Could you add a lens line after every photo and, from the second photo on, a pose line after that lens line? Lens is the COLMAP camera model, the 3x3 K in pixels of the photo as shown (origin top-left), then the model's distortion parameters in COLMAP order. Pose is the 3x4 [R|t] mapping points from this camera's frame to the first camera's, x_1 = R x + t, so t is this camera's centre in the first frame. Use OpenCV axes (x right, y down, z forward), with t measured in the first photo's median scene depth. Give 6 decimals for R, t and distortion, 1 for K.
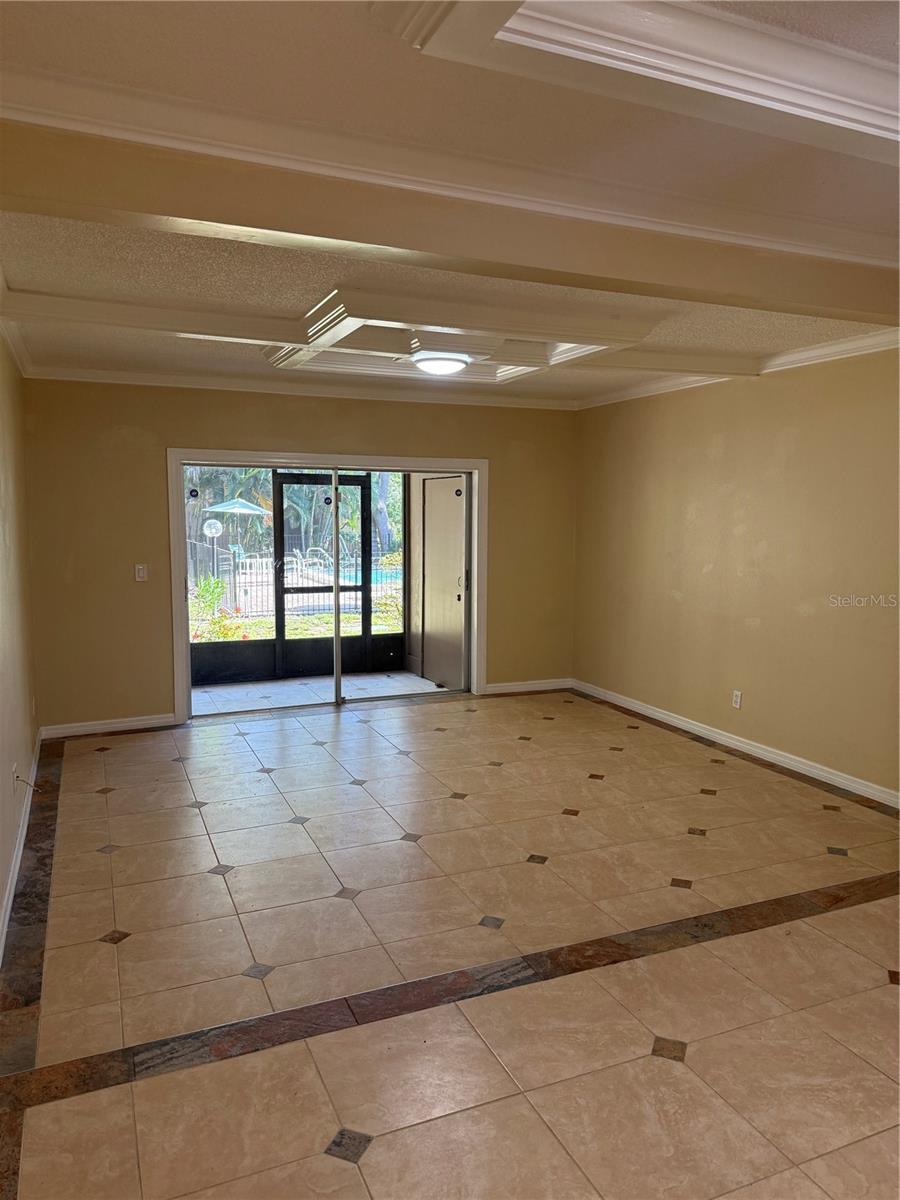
lens RADIAL K [[833.8, 0, 450.0], [0, 833.8, 600.0], [0, 0, 1]] dist [0.115953, -0.192433]
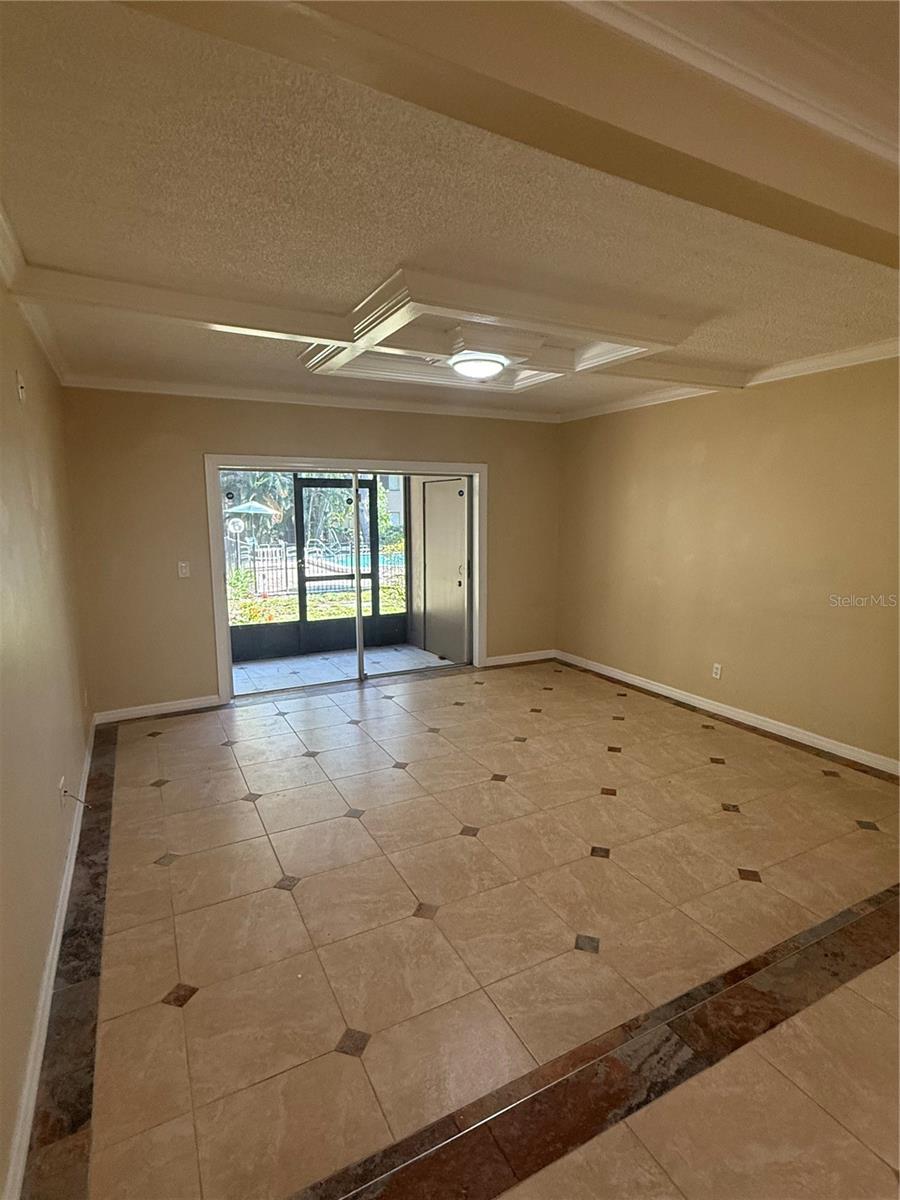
lens RADIAL K [[604.2, 0, 455.2], [0, 604.2, 599.4], [0, 0, 1]] dist [0.000046, -0.000038]
pose [[0.996537, -0.019441, 0.080841, -0.087289], [0.016080, 0.998987, 0.042029, -0.022165], [-0.081576, -0.040583, 0.995841, 0.209736]]
